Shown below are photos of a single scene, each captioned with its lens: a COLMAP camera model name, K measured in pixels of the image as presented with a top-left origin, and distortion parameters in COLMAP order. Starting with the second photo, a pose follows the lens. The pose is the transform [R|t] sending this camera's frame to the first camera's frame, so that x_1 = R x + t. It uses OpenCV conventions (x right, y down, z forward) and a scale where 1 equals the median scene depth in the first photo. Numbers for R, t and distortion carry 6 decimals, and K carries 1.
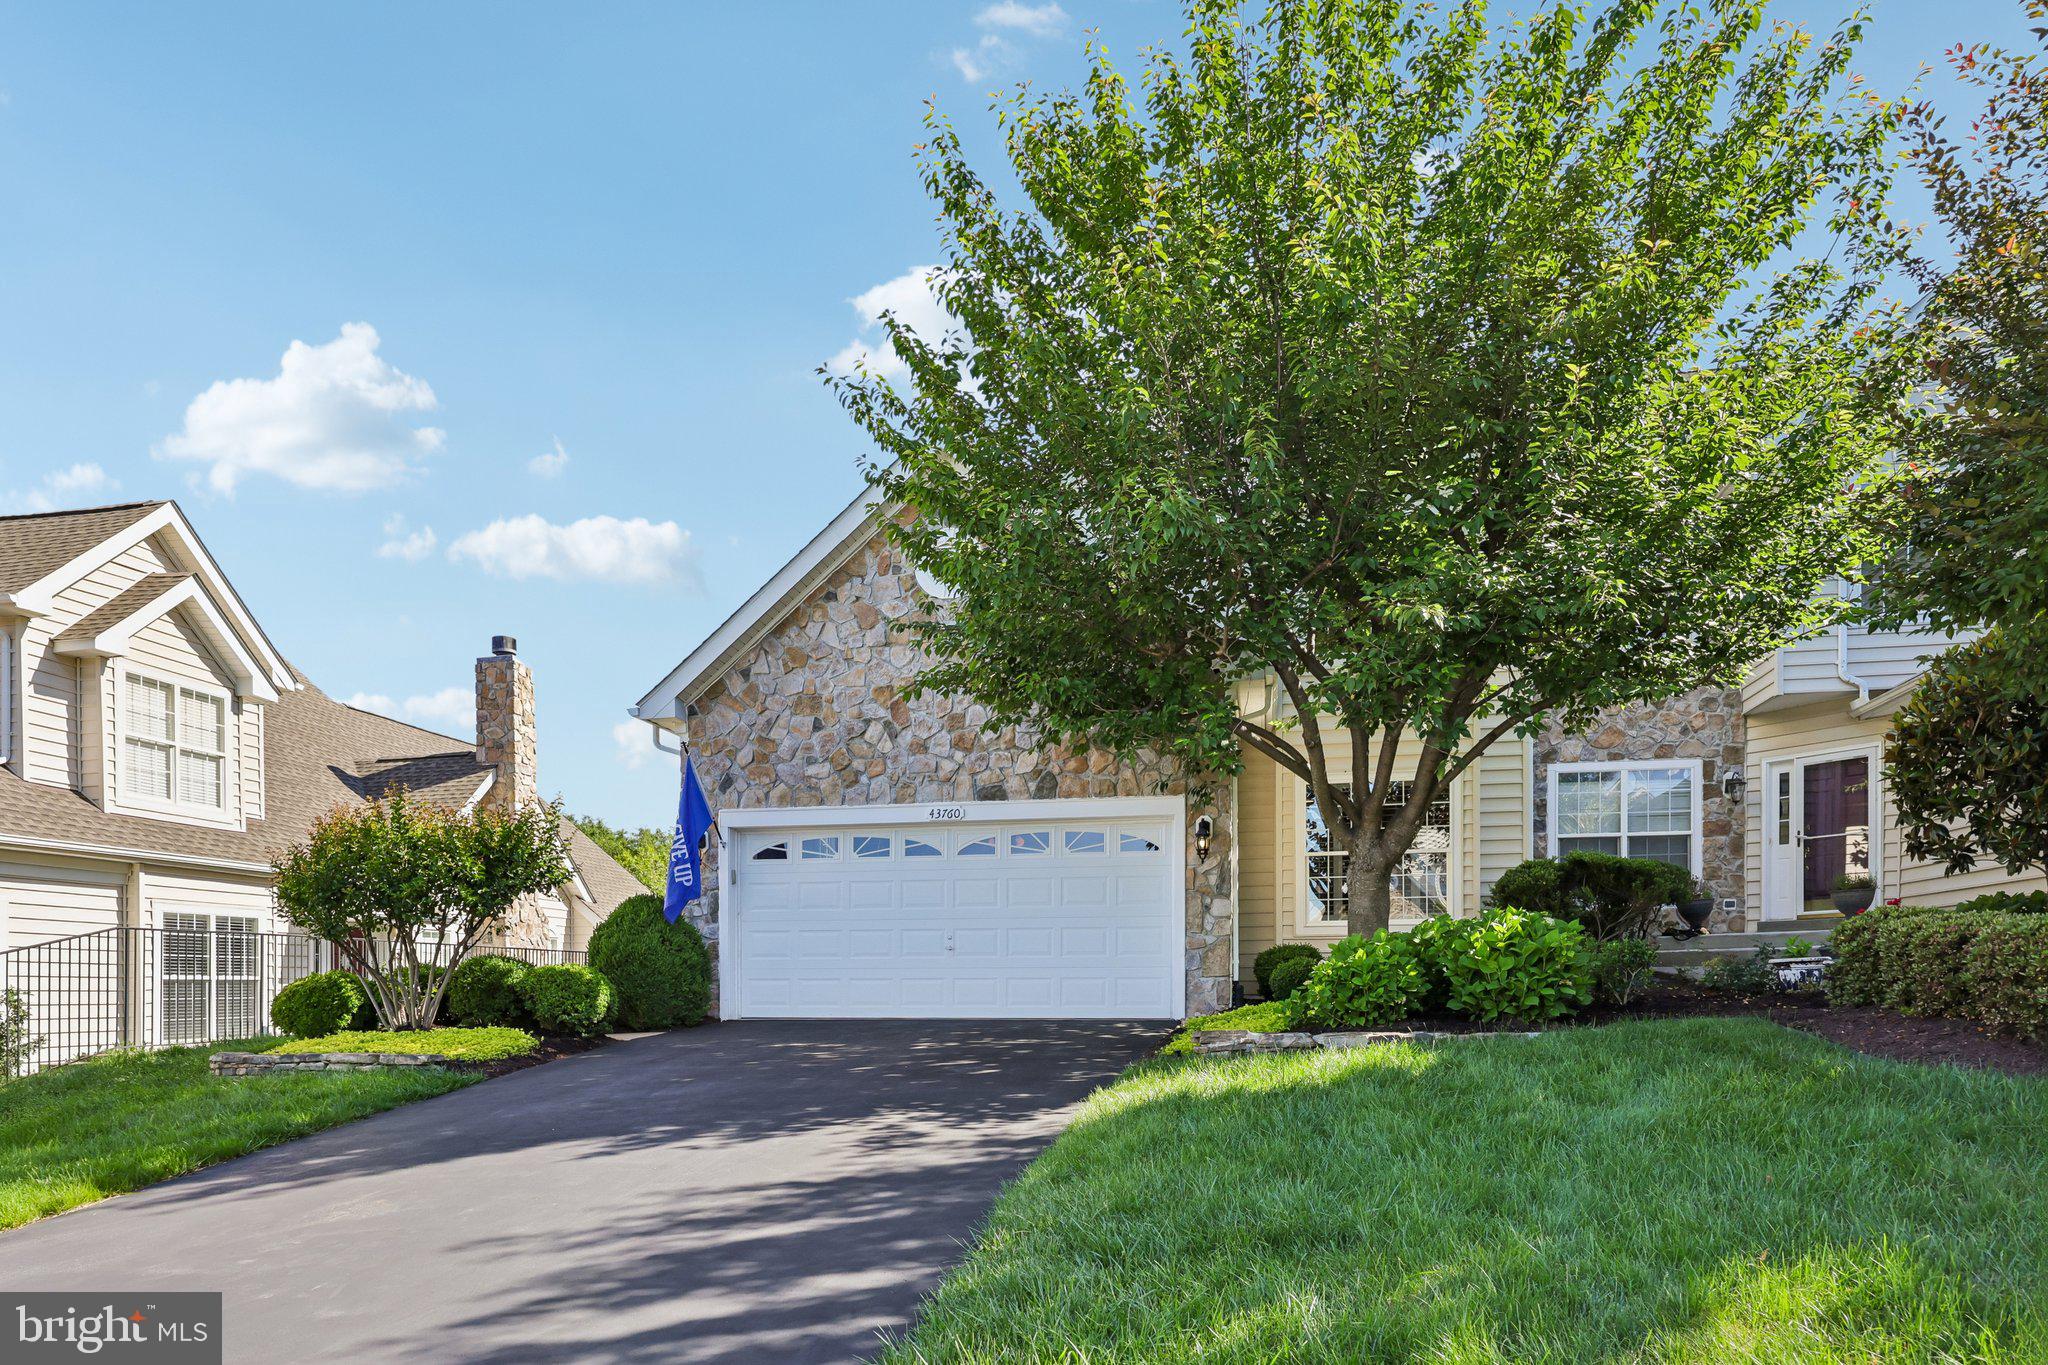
lens RADIAL K [[1362.4, 0, 1020.1], [0, 1362.4, 623.2], [0, 0, 1]] dist [0.002381, 0.002291]
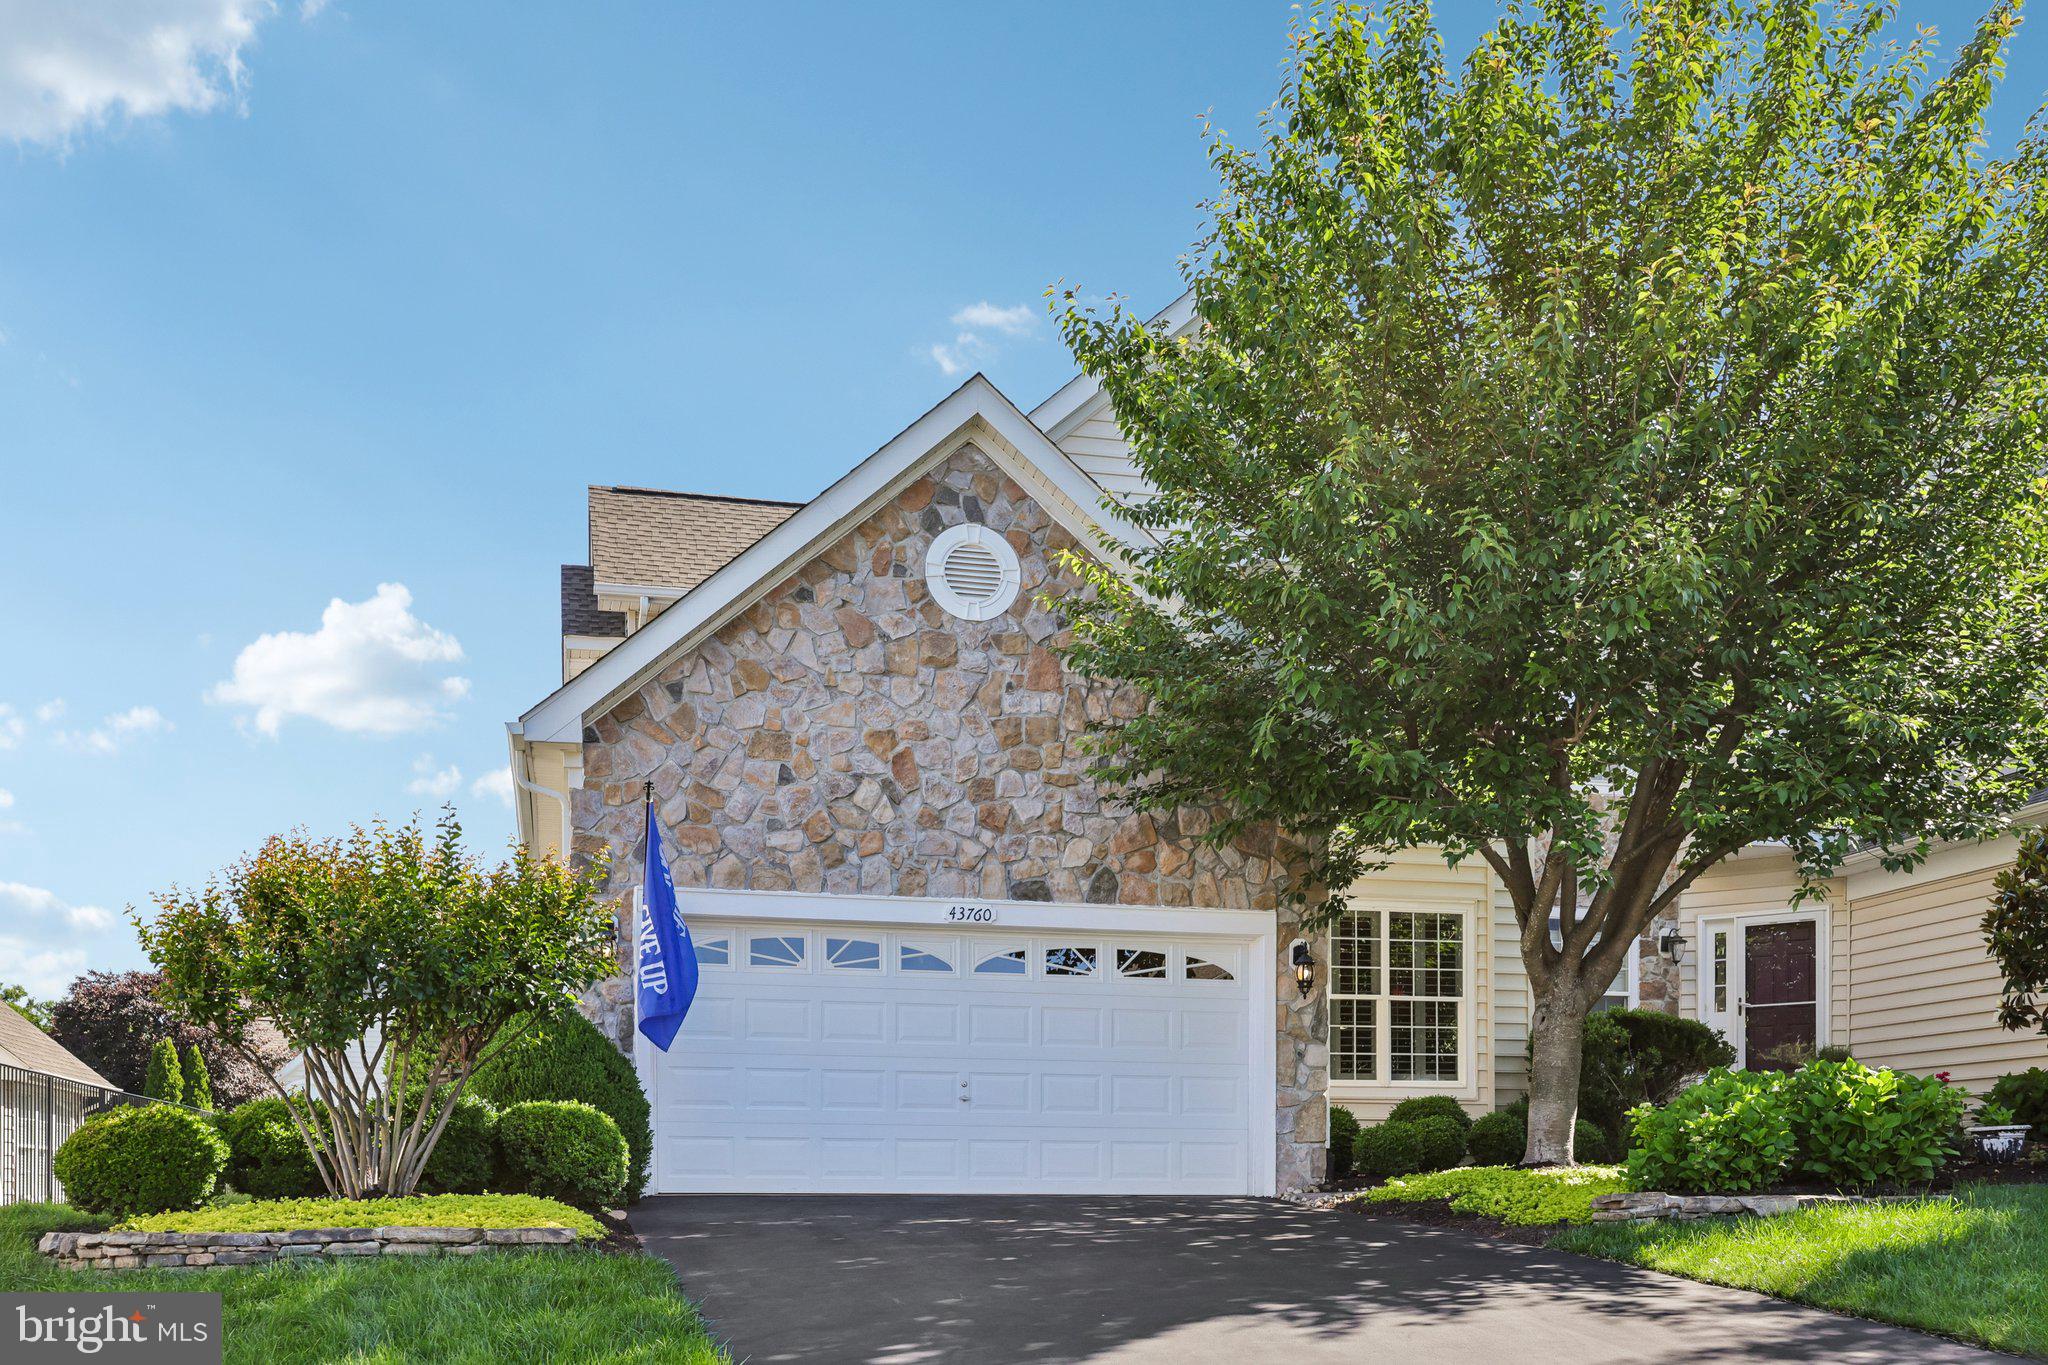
lens RADIAL K [[1886.8, 0, 1023.7], [0, 1886.8, 685.2], [0, 0, 1]] dist [0.002843, 0.000000]
pose [[0.903024, 0.117835, 0.413114, -0.451087], [-0.116291, 0.992792, -0.028981, 0.043365], [-0.413551, -0.021871, 0.910218, 0.071839]]
